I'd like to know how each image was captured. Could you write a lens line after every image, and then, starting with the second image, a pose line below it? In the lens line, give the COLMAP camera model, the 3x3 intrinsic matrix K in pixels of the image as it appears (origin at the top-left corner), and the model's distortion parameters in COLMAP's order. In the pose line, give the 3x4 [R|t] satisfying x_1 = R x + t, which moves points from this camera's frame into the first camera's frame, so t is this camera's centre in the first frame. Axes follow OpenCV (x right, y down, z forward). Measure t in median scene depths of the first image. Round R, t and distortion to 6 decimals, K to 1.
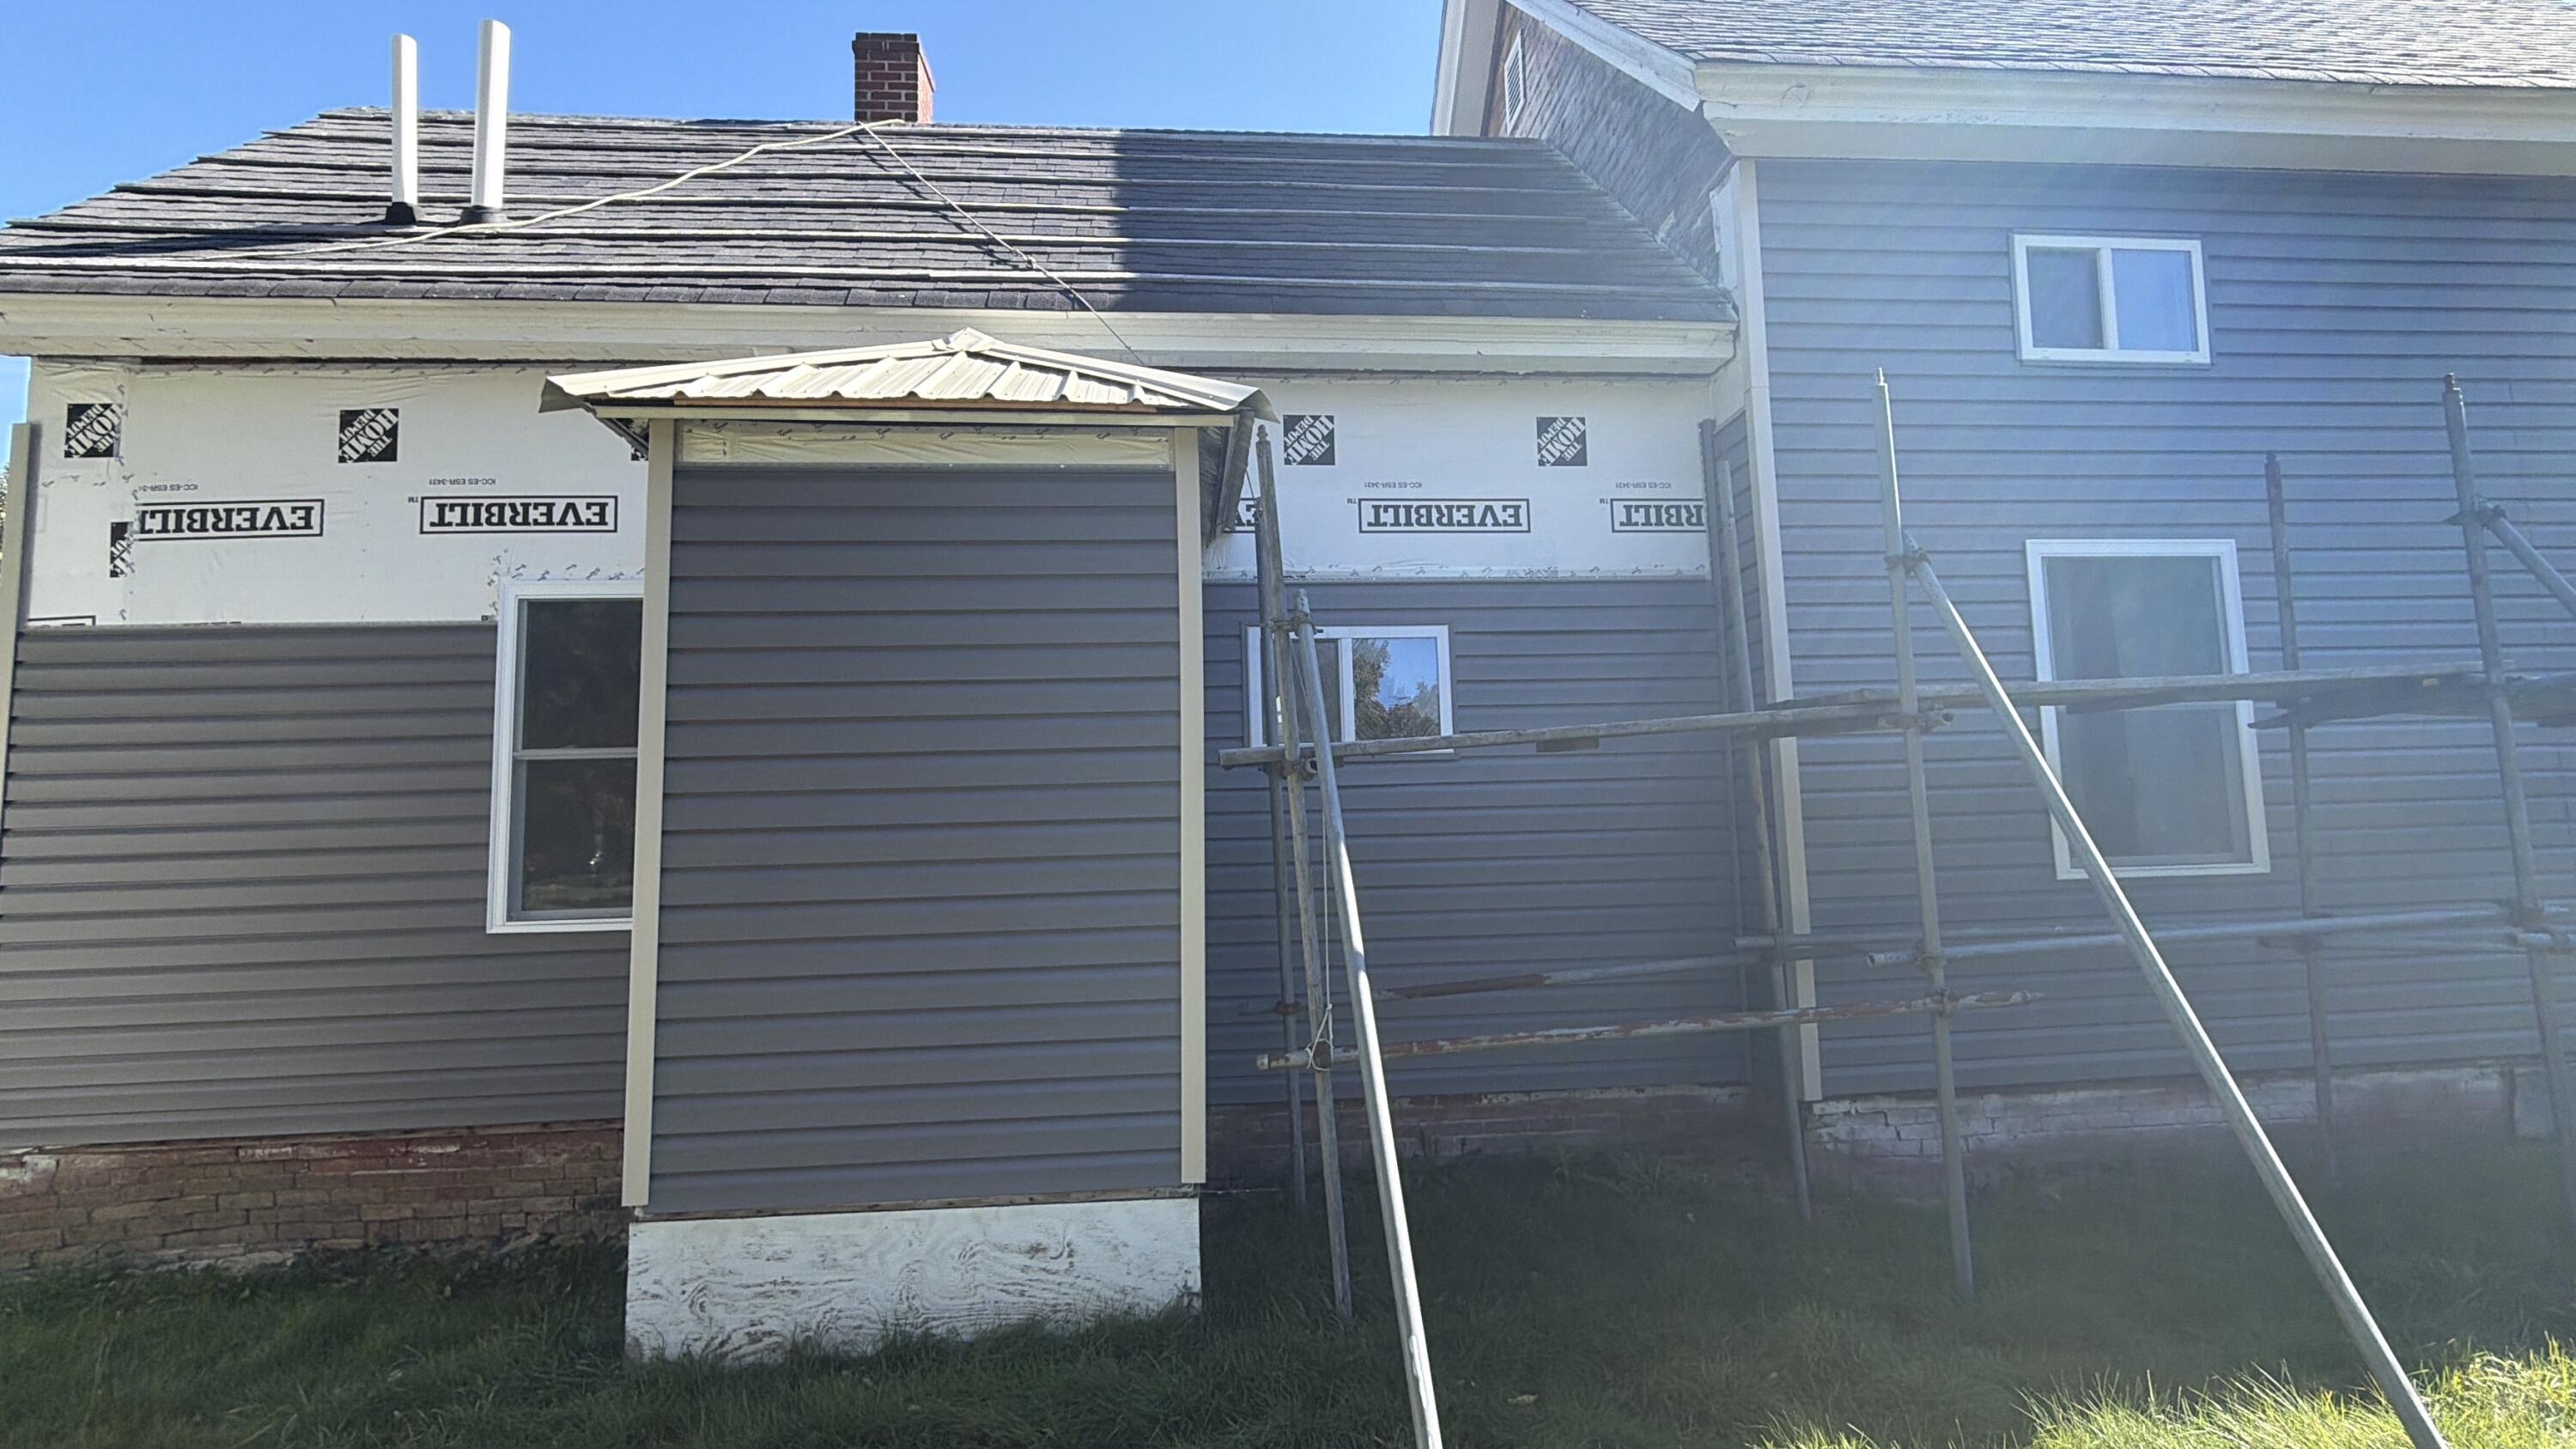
lens RADIAL K [[1191.2, 0, 1299.1], [0, 1191.2, 724.0], [0, 0, 1]] dist [0.004609, -0.000291]
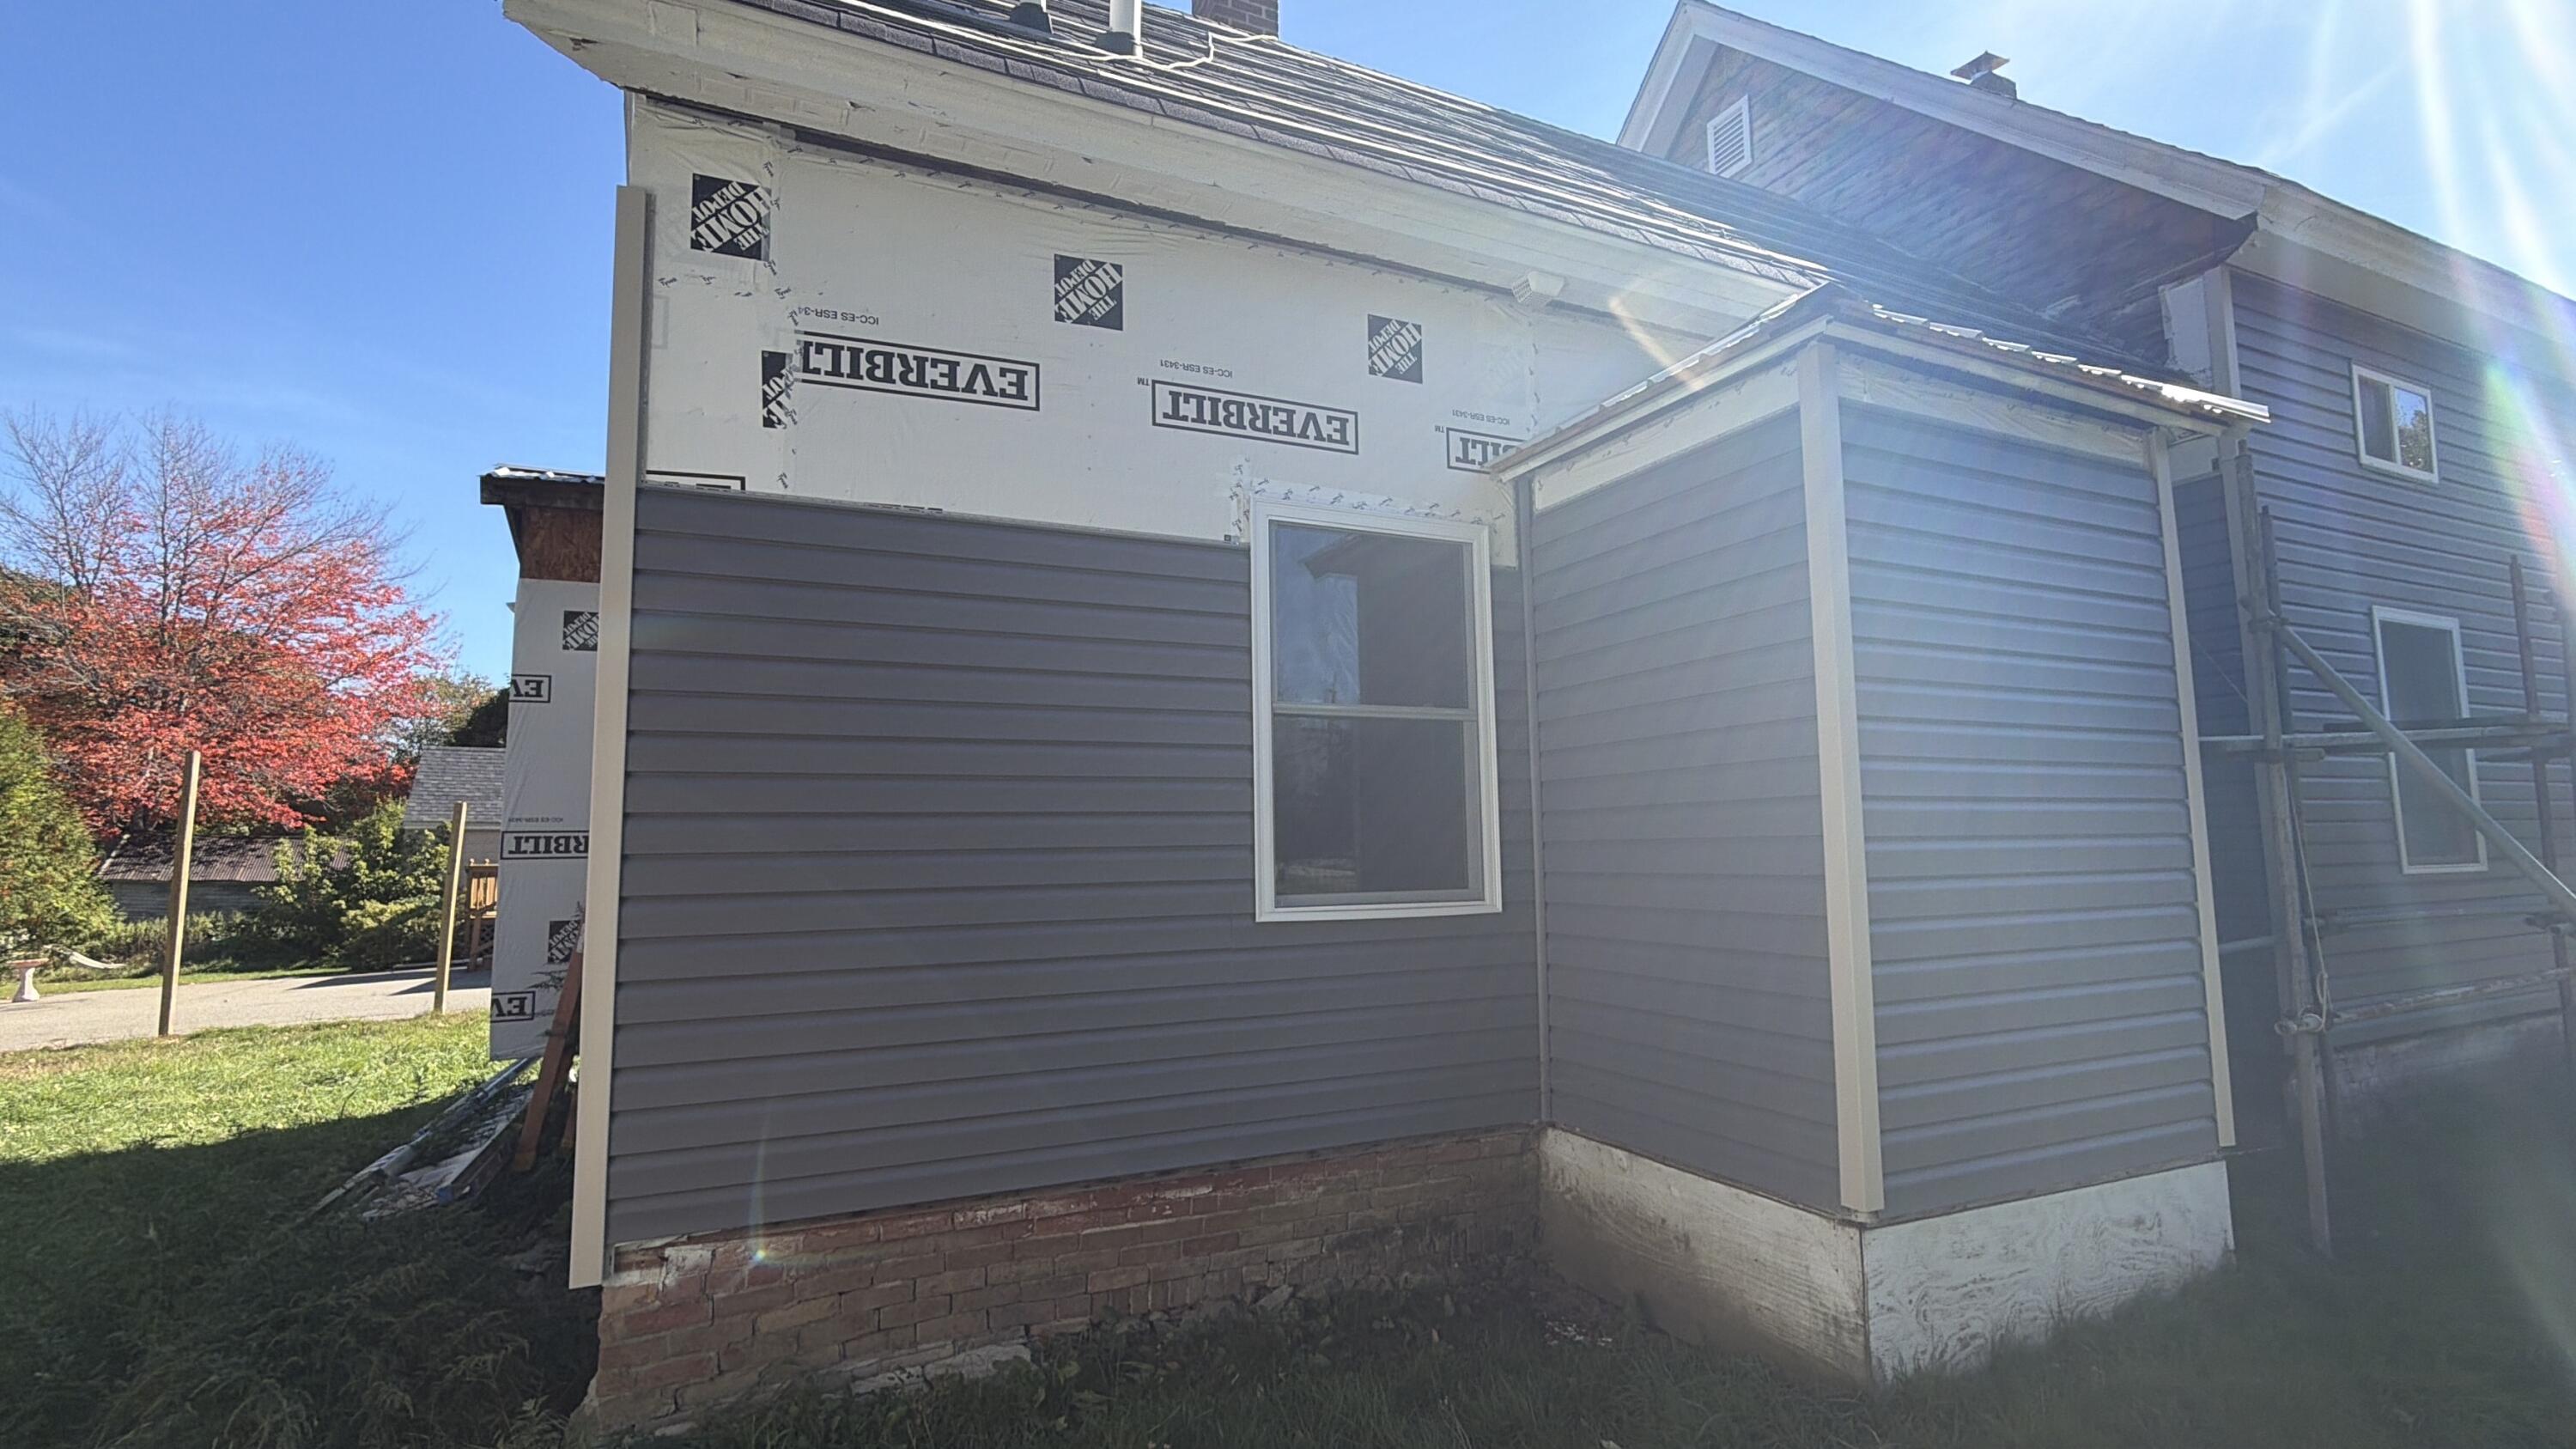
lens RADIAL K [[1191.2, 0, 1295.3], [0, 1191.2, 722.3], [0, 0, 1]] dist [0.004609, -0.000291]
pose [[0.936037, 0.052652, 0.347940, -0.939796], [-0.047298, 0.998596, -0.023871, 0.056503], [-0.348708, 0.005887, 0.937213, 0.222139]]
